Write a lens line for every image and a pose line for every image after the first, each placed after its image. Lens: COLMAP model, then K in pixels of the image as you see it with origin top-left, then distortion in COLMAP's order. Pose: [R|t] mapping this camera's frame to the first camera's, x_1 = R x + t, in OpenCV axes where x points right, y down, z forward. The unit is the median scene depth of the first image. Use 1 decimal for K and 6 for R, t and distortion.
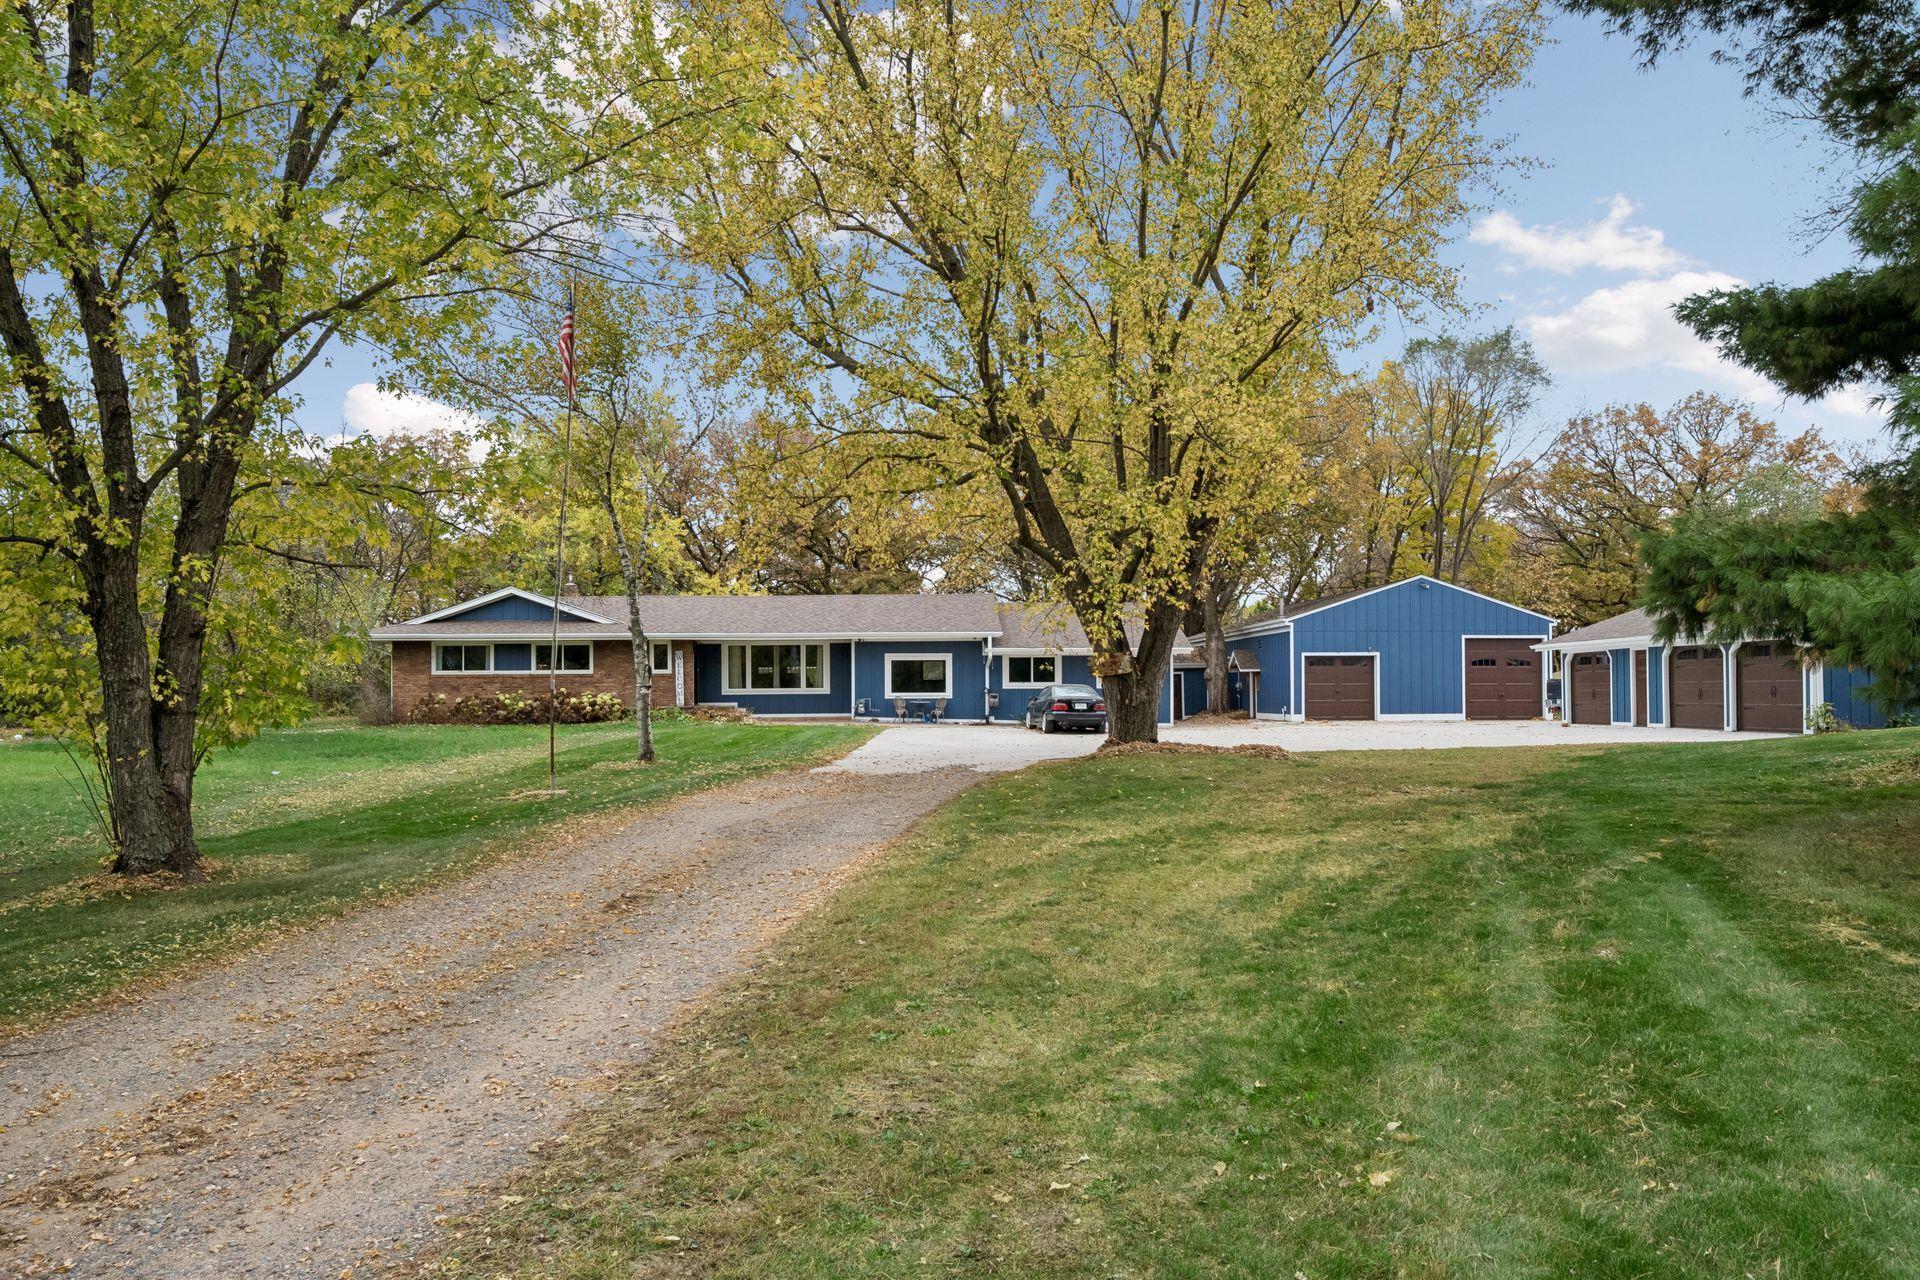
lens RADIAL K [[1422.9, 0, 964.9], [0, 1422.9, 710.5], [0, 0, 1]] dist [0.001446, 0.002665]
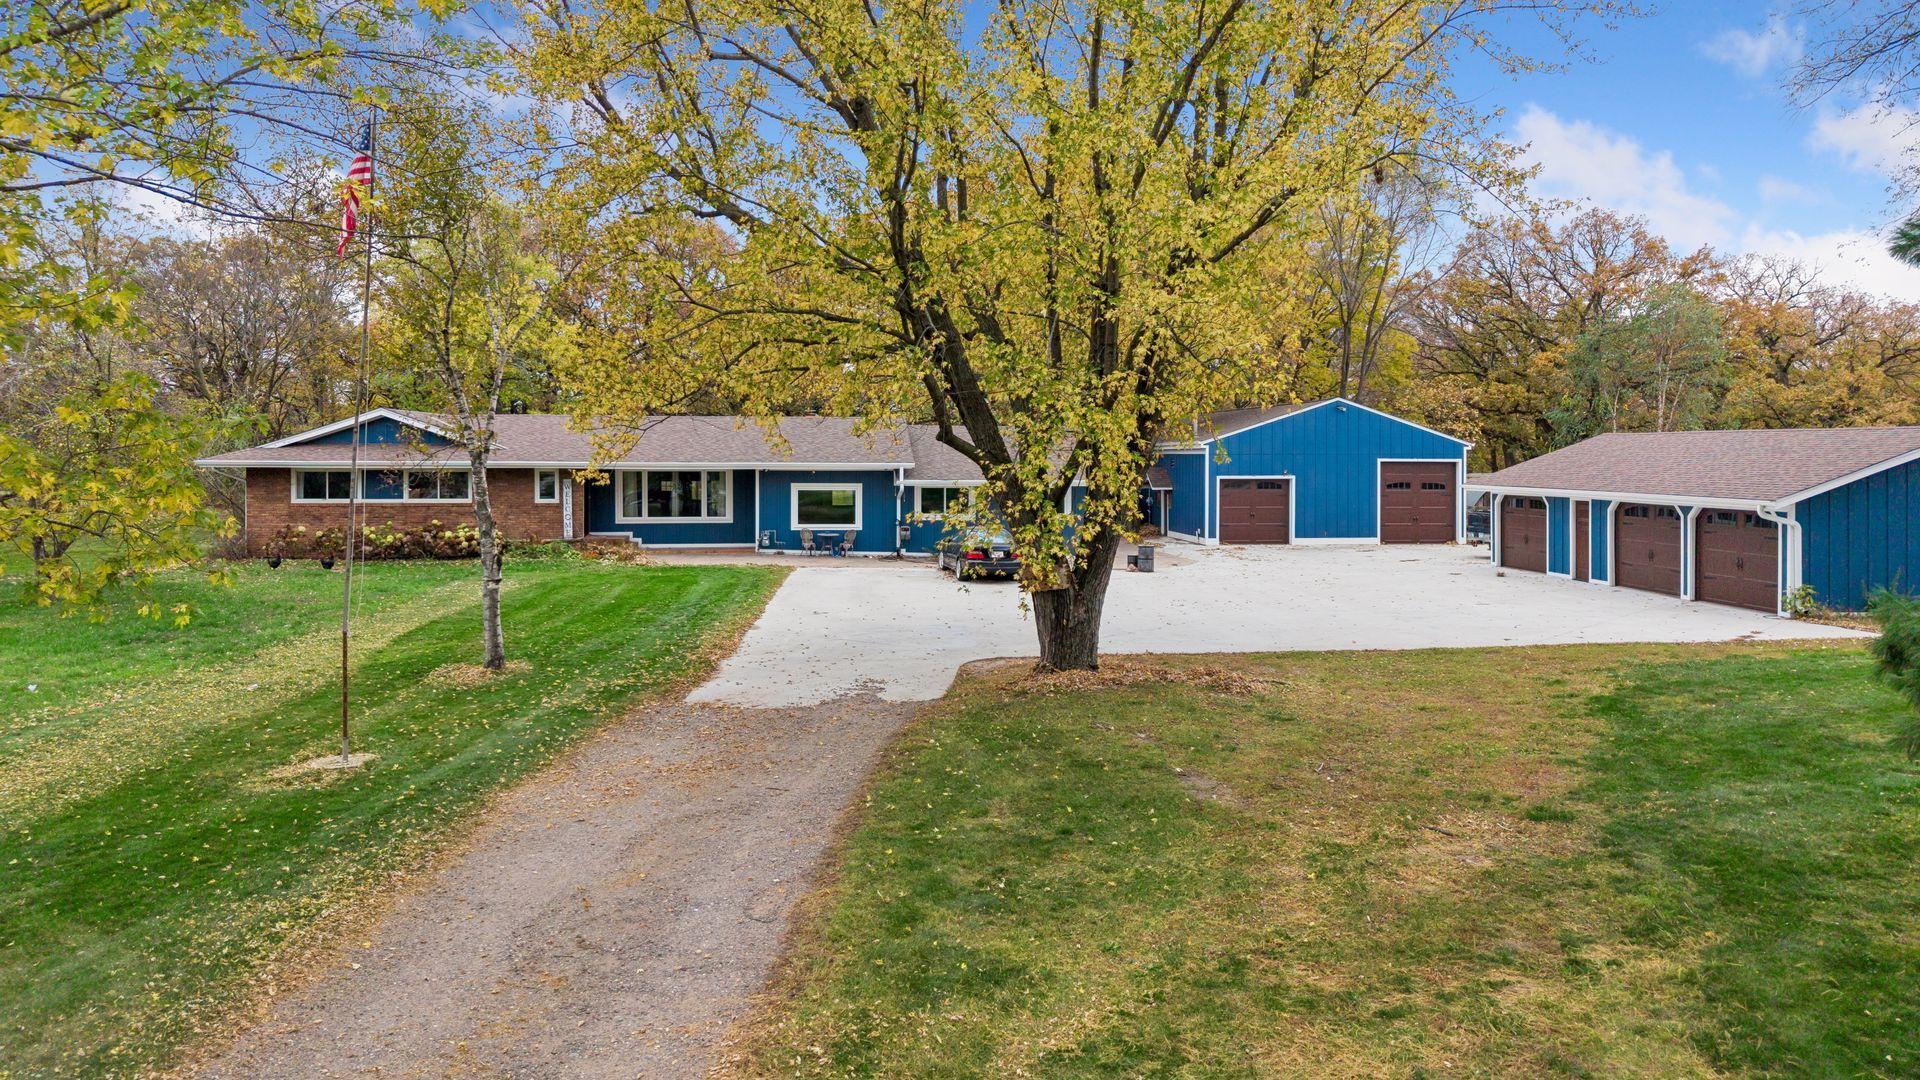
lens RADIAL K [[1318.3, 0, 970.6], [0, 1318.3, 478.7], [0, 0, 1]] dist [0.055716, -0.072278]
pose [[0.997502, 0.007072, 0.070287, 0.001637], [-0.007493, 0.999955, 0.005736, -0.048710], [-0.070243, -0.006248, 0.997510, 0.112884]]
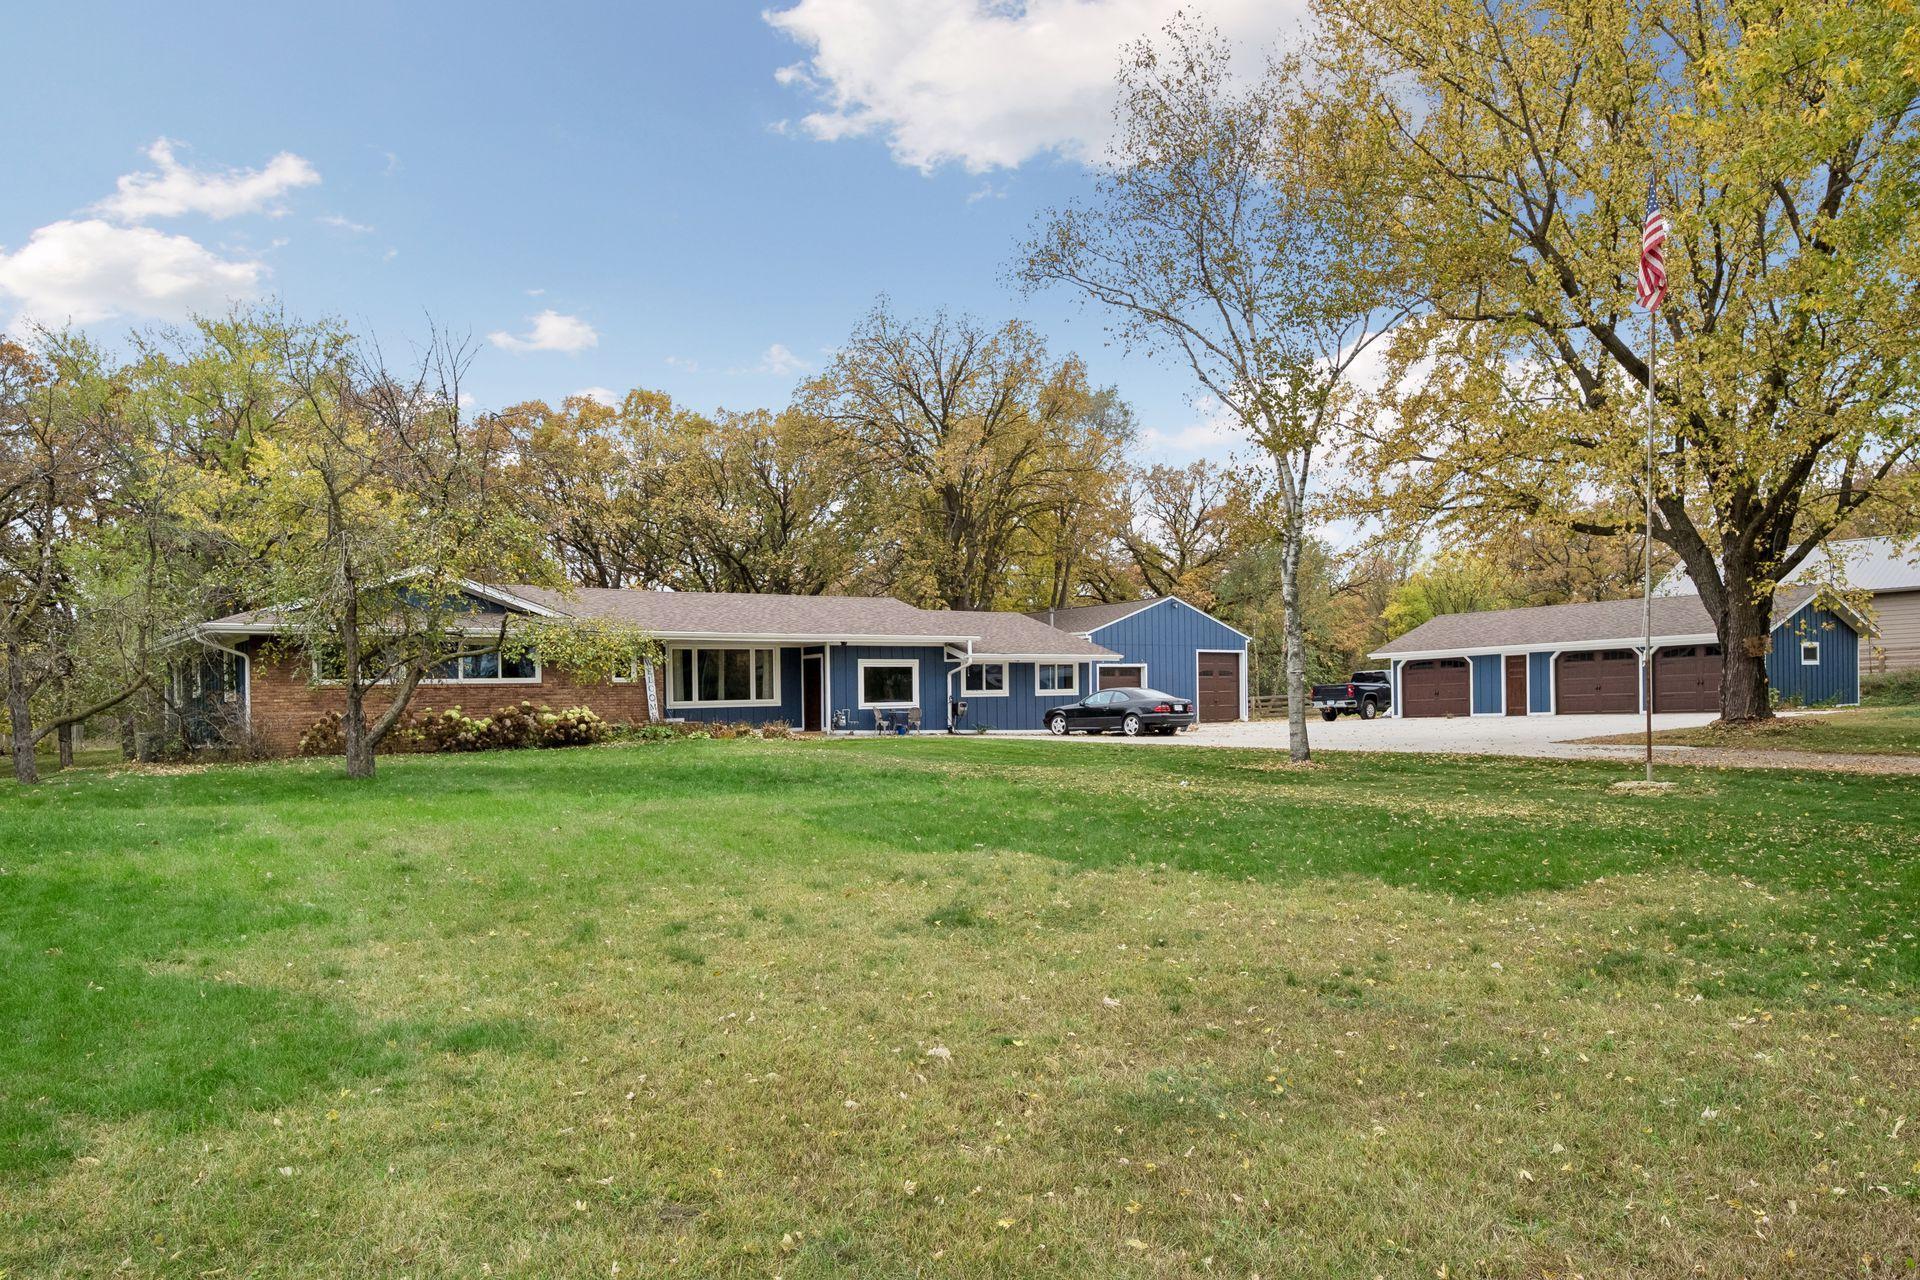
lens RADIAL K [[1327.9, 0, 989.2], [0, 1327.9, 823.7], [0, 0, 1]] dist [-0.004918, -0.003134]
pose [[0.801926, -0.067465, 0.593602, -0.493726], [0.031278, 0.996982, 0.071056, 0.006661], [-0.596604, -0.038415, 0.801616, 0.274665]]
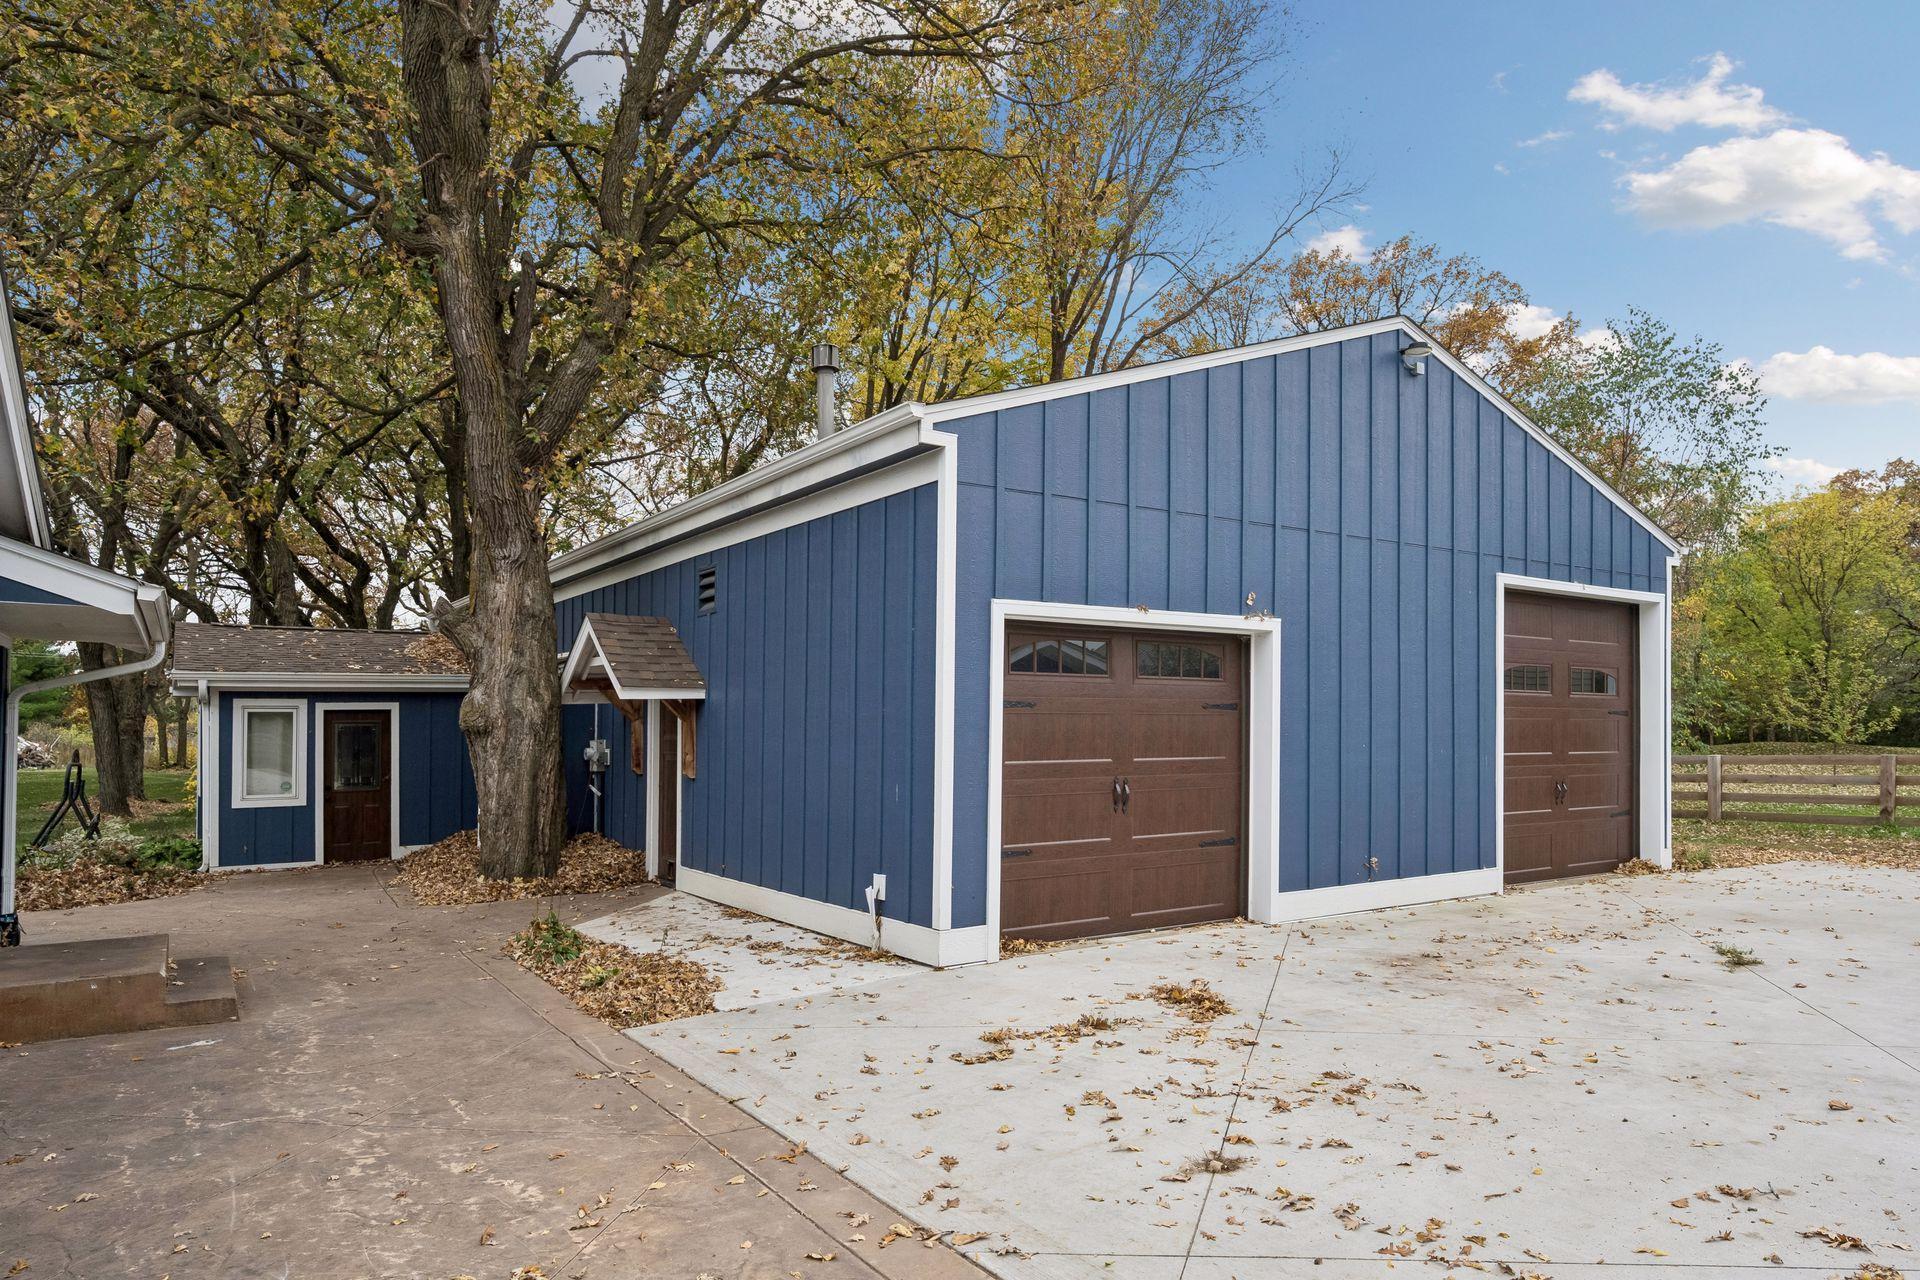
lens RADIAL K [[1177.7, 0, 959.4], [0, 1177.7, 680.1], [0, 0, 1]] dist [0.001257, 0.000462]
pose [[0.856335, 0.025201, 0.515805, 0.173129], [0.004127, 0.998443, -0.055633, -0.023932], [-0.516404, 0.049769, 0.854898, 0.987054]]
